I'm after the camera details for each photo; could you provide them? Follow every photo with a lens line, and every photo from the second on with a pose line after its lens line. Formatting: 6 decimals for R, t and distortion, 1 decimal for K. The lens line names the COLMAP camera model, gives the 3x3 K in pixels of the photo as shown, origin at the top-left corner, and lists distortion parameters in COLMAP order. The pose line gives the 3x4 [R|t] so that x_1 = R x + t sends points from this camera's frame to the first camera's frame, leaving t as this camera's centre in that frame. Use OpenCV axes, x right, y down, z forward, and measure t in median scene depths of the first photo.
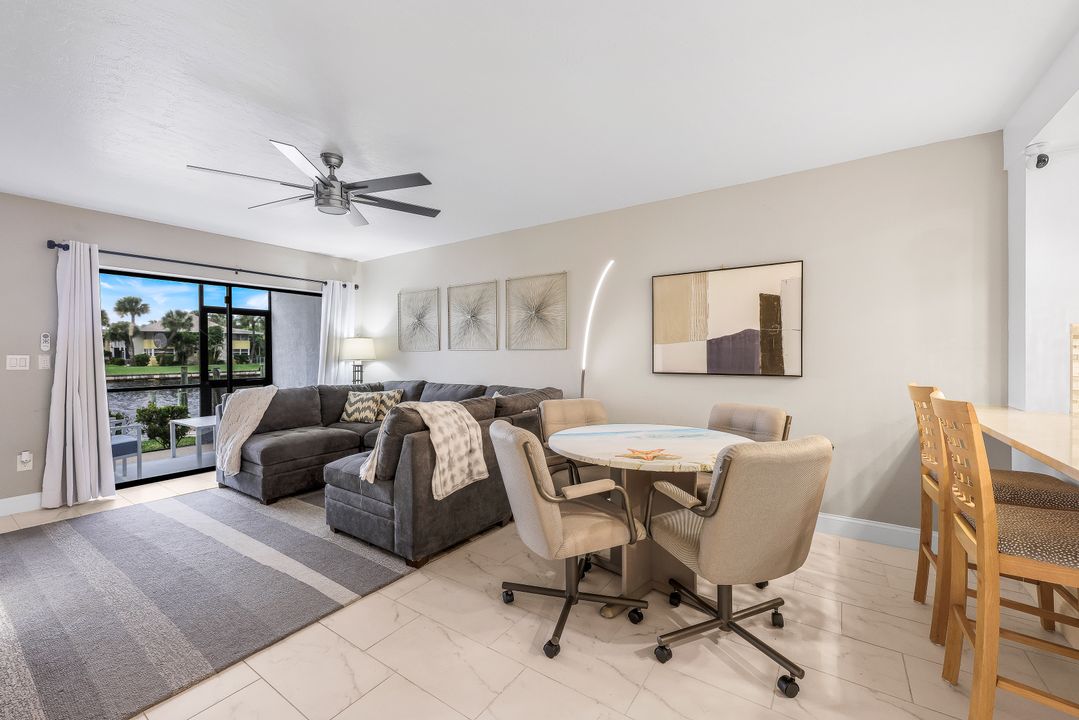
lens RADIAL K [[436.3, 0, 532.6], [0, 436.3, 356.2], [0, 0, 1]] dist [-0.001295, -0.000095]
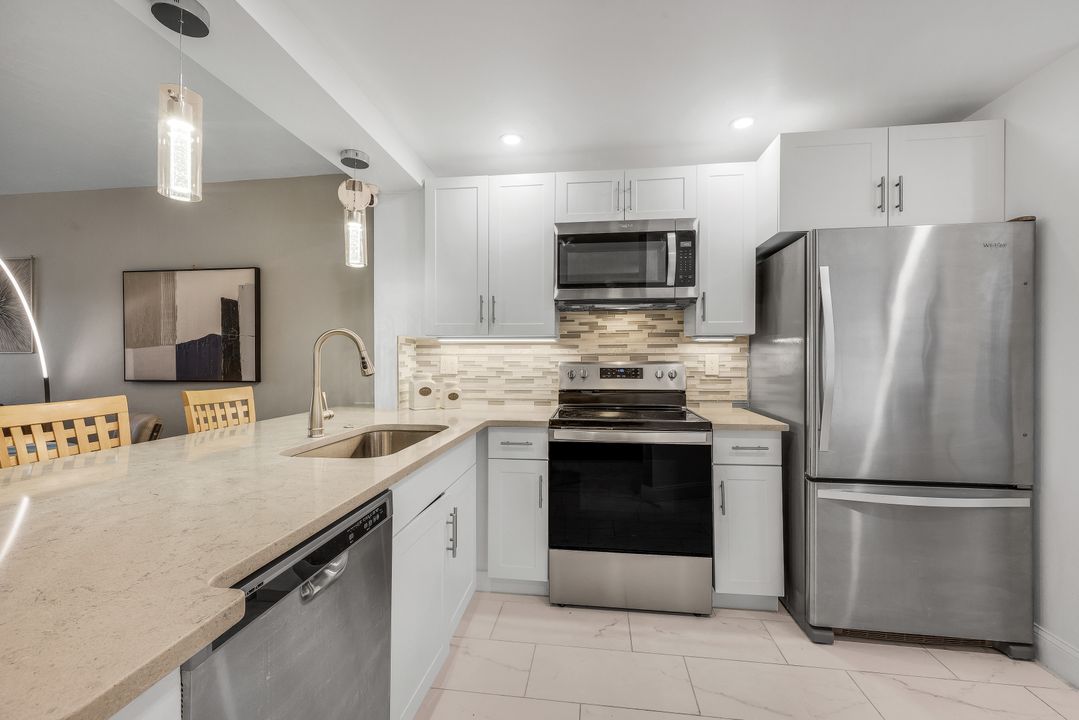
lens RADIAL K [[440.4, 0, 540.2], [0, 440.4, 358.3], [0, 0, 1]] dist [0.000620, 0.000433]
pose [[0.888520, 0.004272, 0.458819, 0.615007], [-0.000611, 0.999967, -0.008126, -0.000519], [-0.458838, 0.006940, 0.888493, -0.174886]]
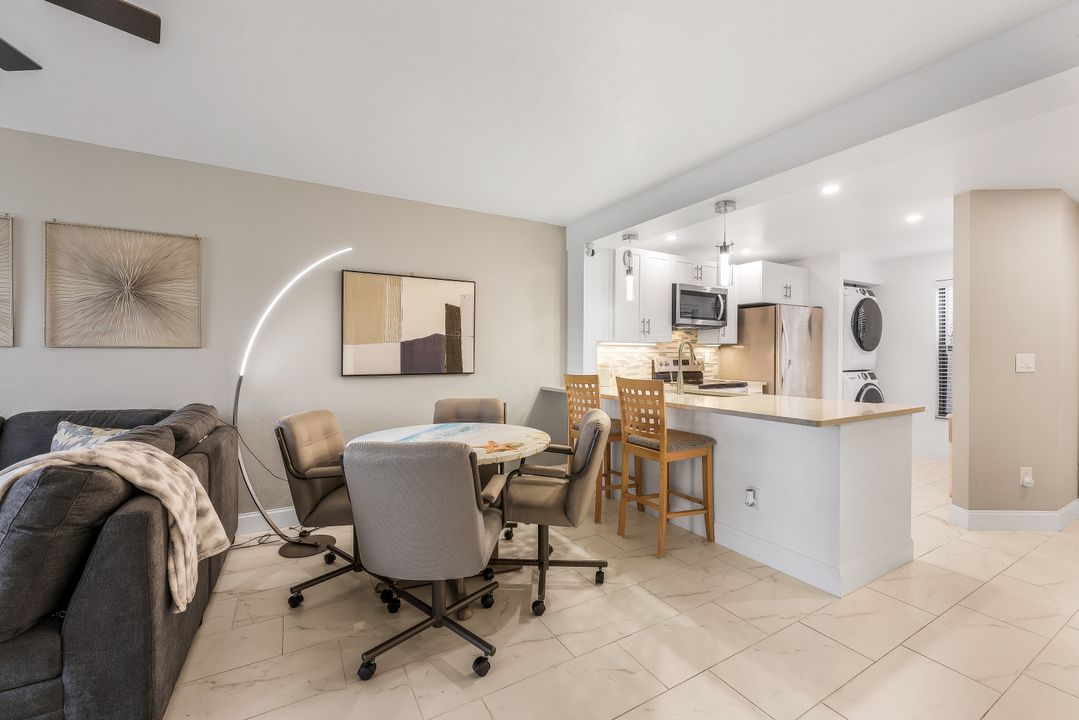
lens RADIAL K [[440.4, 0, 540.2], [0, 440.4, 358.3], [0, 0, 1]] dist [0.000620, 0.000433]
pose [[0.423193, -0.003366, 0.906033, -0.382799], [0.003329, 0.999992, 0.002160, 0.000551], [-0.906033, 0.002103, 0.423201, 0.238993]]
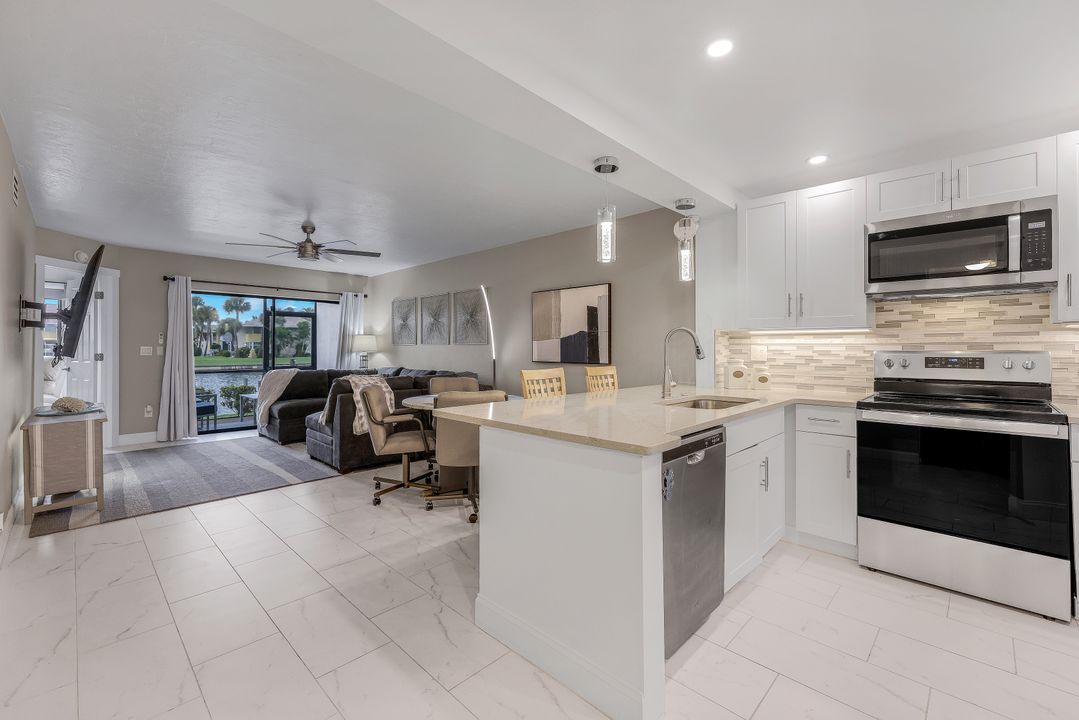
lens RADIAL K [[459.2, 0, 533.1], [0, 459.2, 343.5], [0, 0, 1]] dist [-0.000426, -0.000014]
pose [[0.985042, 0.004260, -0.172264, 0.529684], [-0.007237, 0.999835, -0.016657, 0.004356], [0.172165, 0.017655, 0.984910, -0.435327]]
